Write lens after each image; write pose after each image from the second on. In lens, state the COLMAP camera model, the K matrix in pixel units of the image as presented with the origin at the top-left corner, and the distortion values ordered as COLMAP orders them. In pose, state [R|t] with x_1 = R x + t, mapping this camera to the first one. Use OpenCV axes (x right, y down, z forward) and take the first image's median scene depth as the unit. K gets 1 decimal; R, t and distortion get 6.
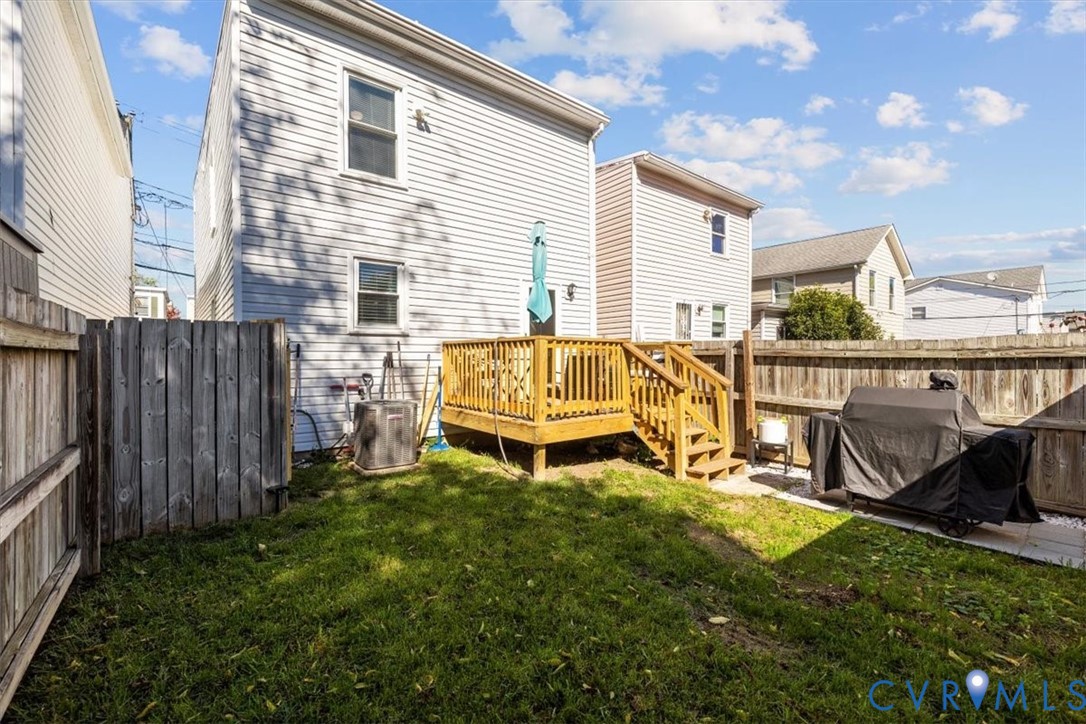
lens RADIAL K [[457.2, 0, 539.2], [0, 457.2, 357.4], [0, 0, 1]] dist [0.002672, 0.000137]
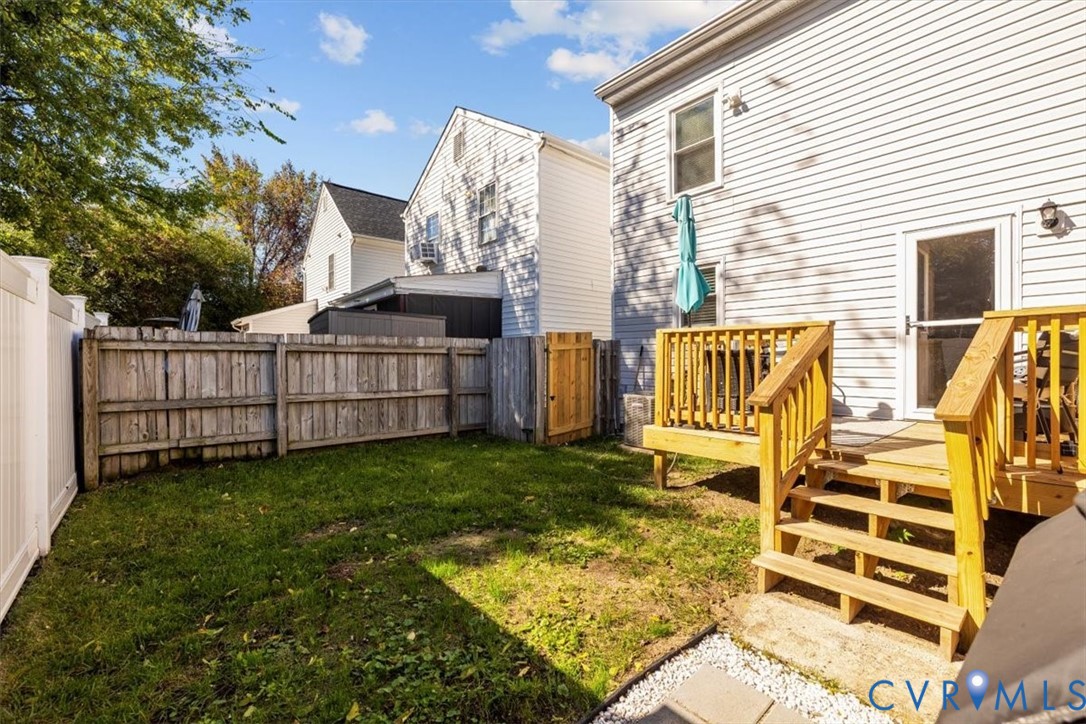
lens RADIAL K [[457.2, 0, 537.9], [0, 457.2, 359.5], [0, 0, 1]] dist [0.002672, 0.000137]
pose [[0.030452, 0.006110, -0.999518, 0.715218], [-0.003467, 0.999976, 0.006007, 0.005756], [0.999530, 0.003283, 0.030472, 0.586585]]
